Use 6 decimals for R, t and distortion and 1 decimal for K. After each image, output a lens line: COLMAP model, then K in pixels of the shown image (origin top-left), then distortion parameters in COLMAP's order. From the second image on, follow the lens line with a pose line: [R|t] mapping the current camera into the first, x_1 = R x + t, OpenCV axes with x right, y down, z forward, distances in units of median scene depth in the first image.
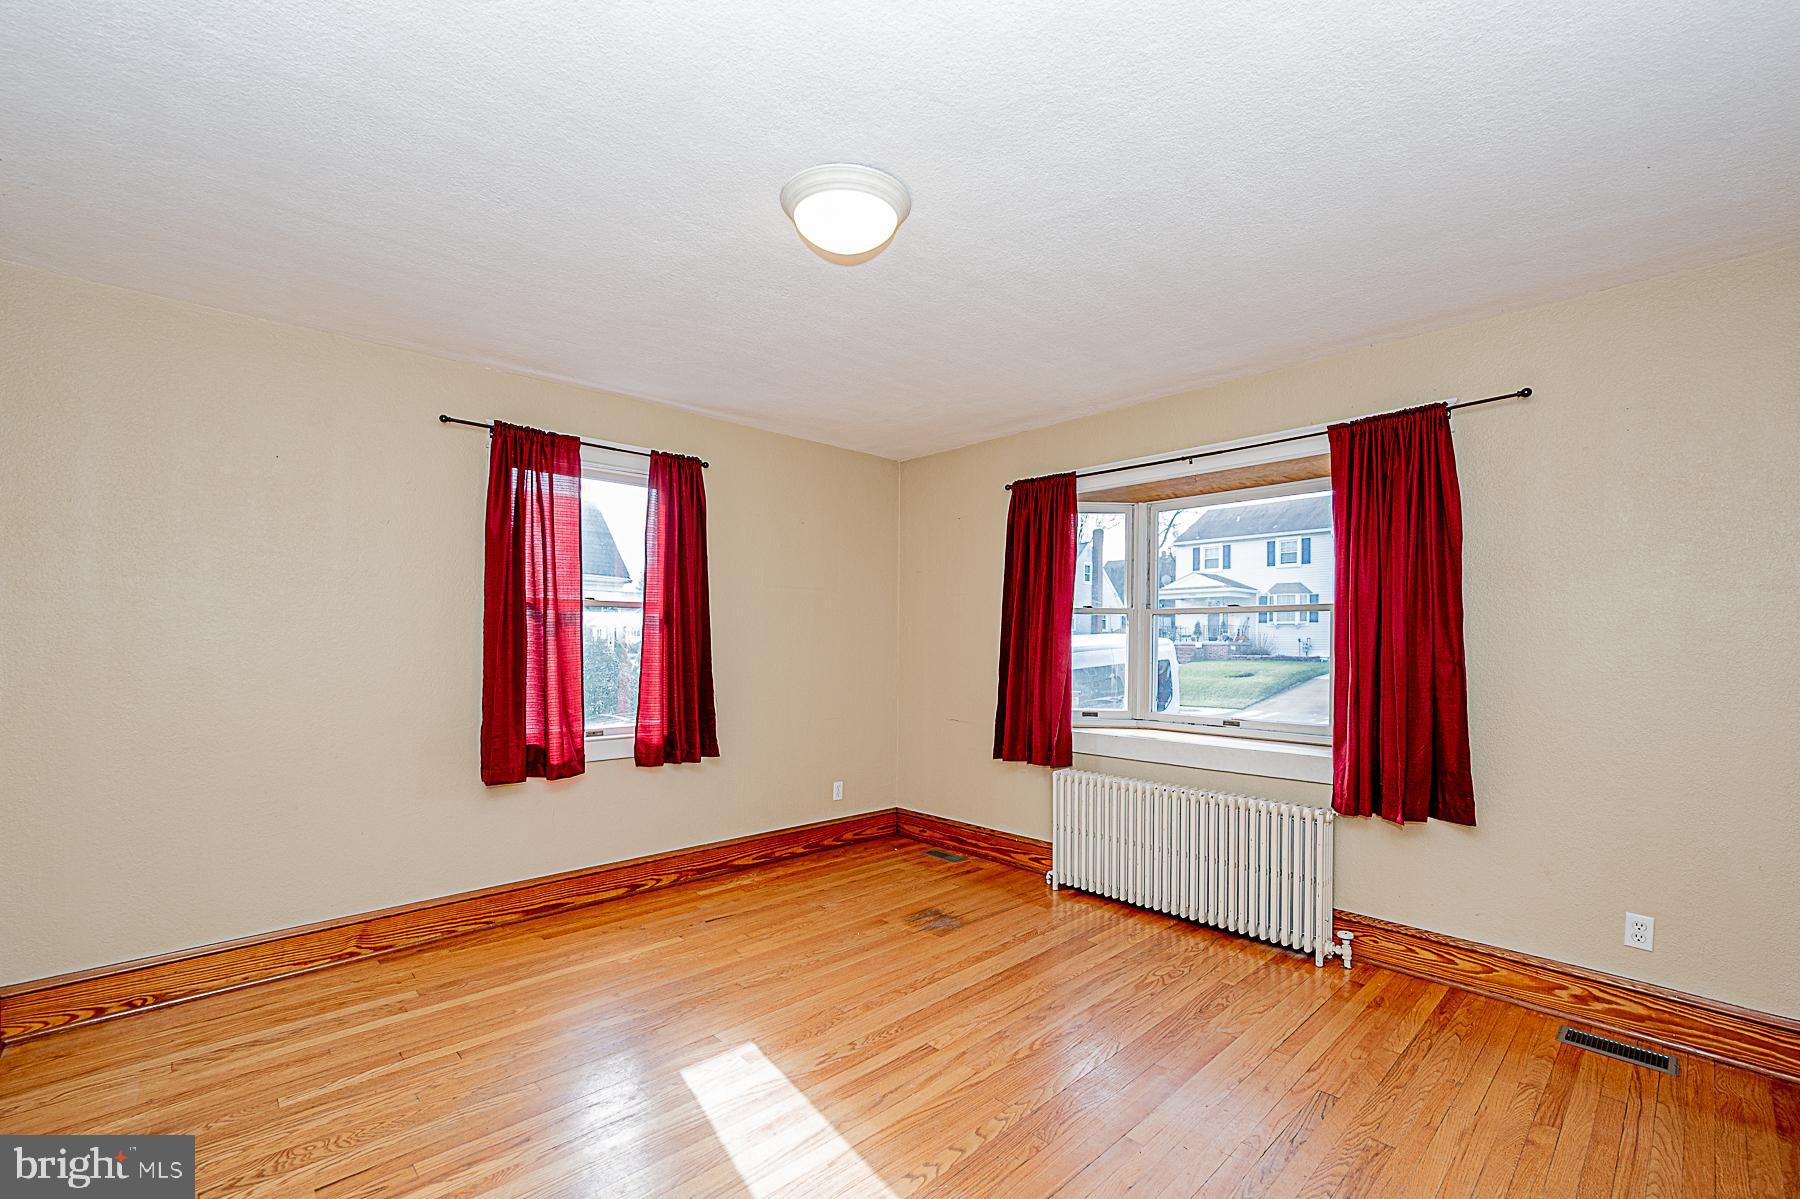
lens RADIAL K [[763.3, 0, 902.3], [0, 763.3, 643.5], [0, 0, 1]] dist [0.000647, 0.000000]
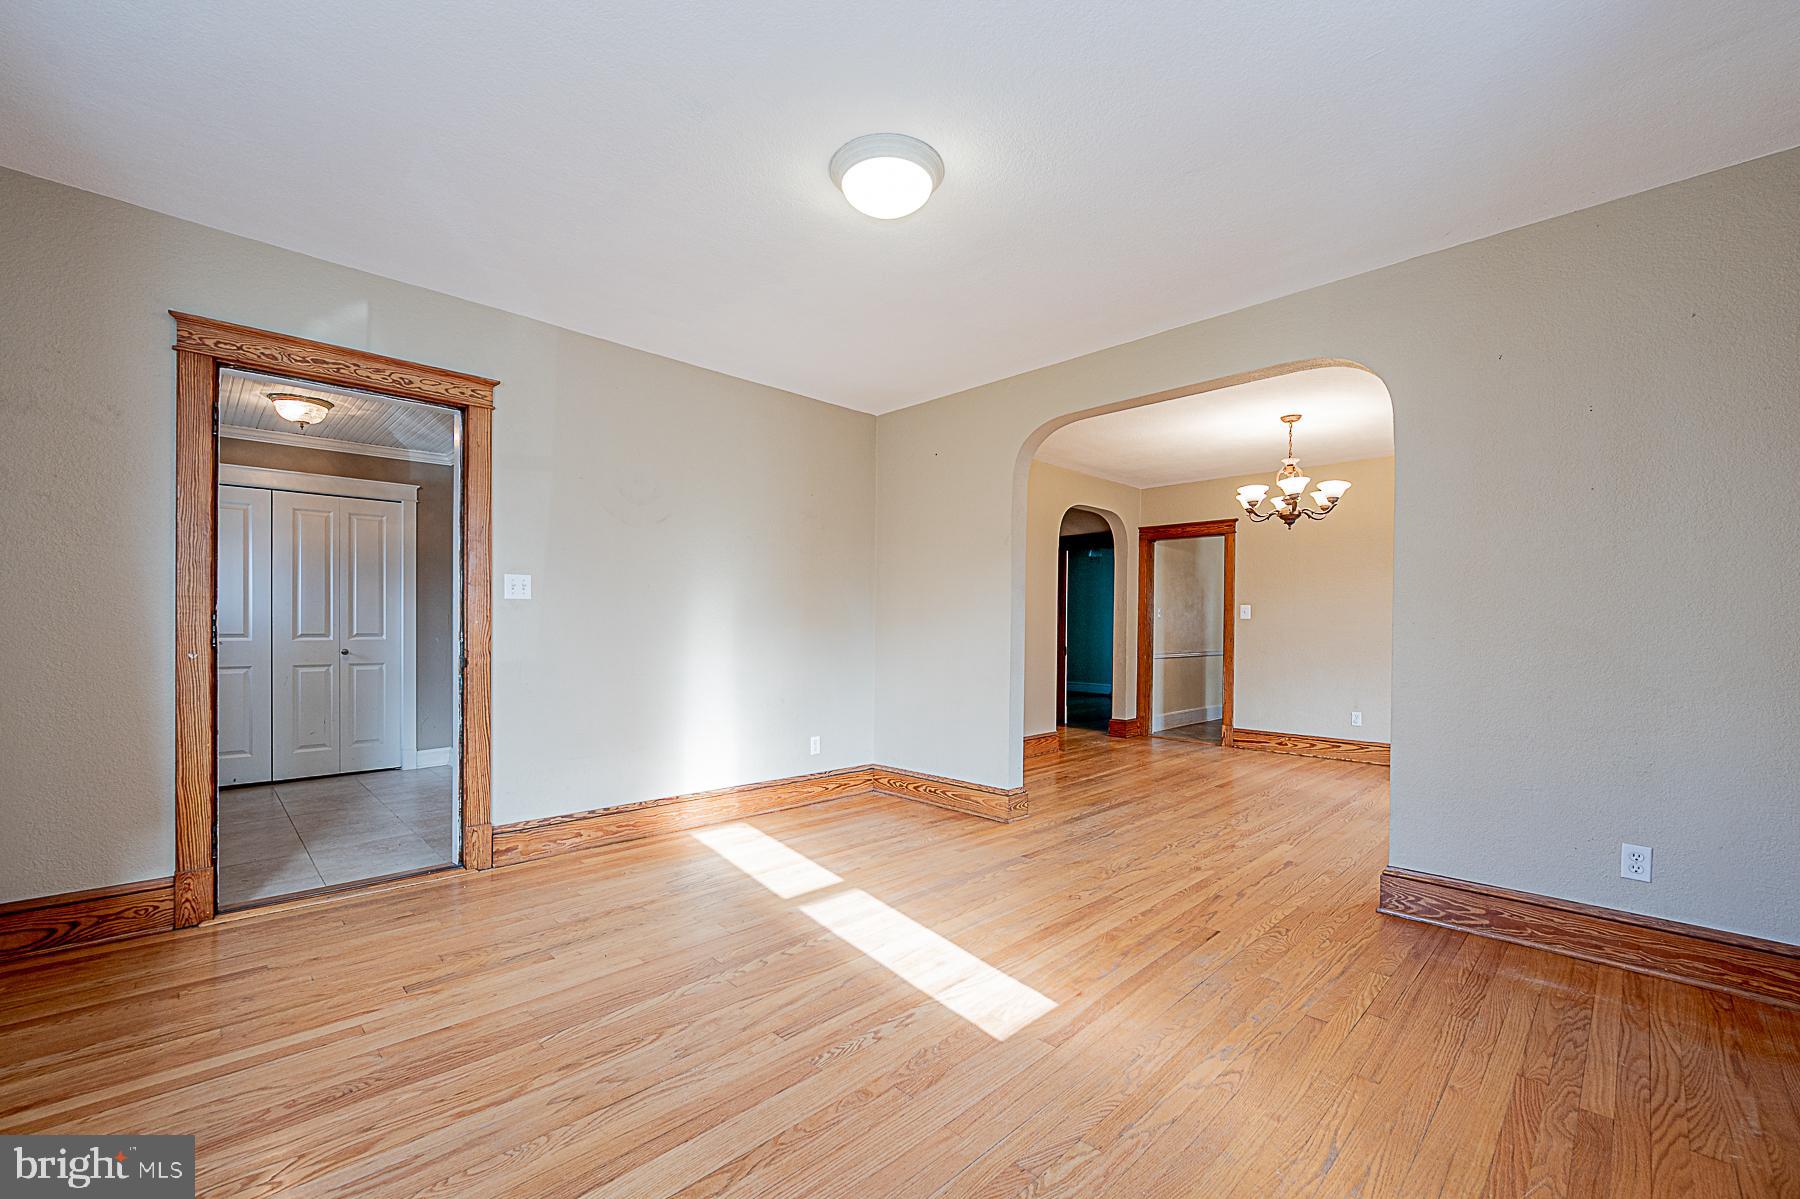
lens RADIAL K [[735.3, 0, 890.8], [0, 735.3, 622.1], [0, 0, 1]] dist [-0.010281, -0.000170]
pose [[-0.999831, -0.015720, -0.009581, -0.042961], [-0.015686, 0.999870, -0.003631, 0.057010], [0.009637, -0.003480, -0.999948, 1.186135]]
